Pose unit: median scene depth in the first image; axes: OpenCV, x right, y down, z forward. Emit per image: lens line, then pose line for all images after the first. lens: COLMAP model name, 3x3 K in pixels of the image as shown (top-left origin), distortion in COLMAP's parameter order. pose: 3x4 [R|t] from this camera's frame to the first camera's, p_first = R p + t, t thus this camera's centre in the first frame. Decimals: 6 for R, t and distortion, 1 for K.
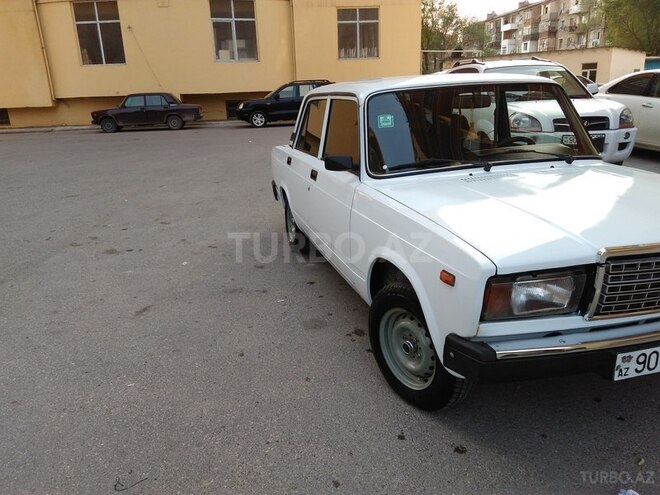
lens RADIAL K [[515.5, 0, 325.6], [0, 515.5, 248.3], [0, 0, 1]] dist [0.089610, -0.109283]
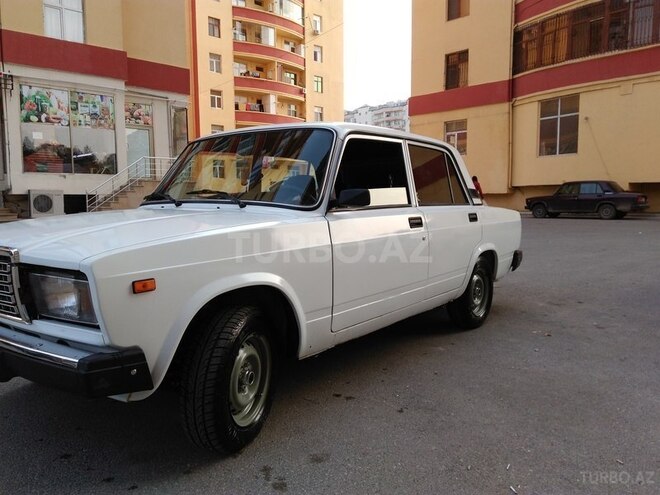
lens RADIAL K [[515.5, 0, 325.6], [0, 515.5, 248.3], [0, 0, 1]] dist [0.089610, -0.109283]
pose [[0.577523, 0.113542, -0.808440, 0.169147], [-0.250499, 0.967156, -0.043115, -0.012744], [0.776992, 0.227413, 0.586998, 0.077284]]
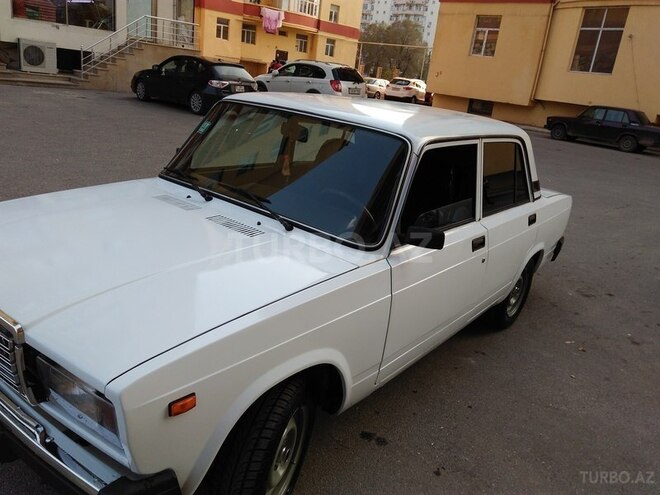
lens RADIAL K [[517.4, 0, 326.3], [0, 517.4, 244.0], [0, 0, 1]] dist [0.058222, -0.057520]
pose [[0.560702, 0.360476, -0.745433, 0.139430], [-0.370697, 0.914286, 0.163297, -0.038511], [0.740403, 0.184768, 0.646269, 0.072070]]
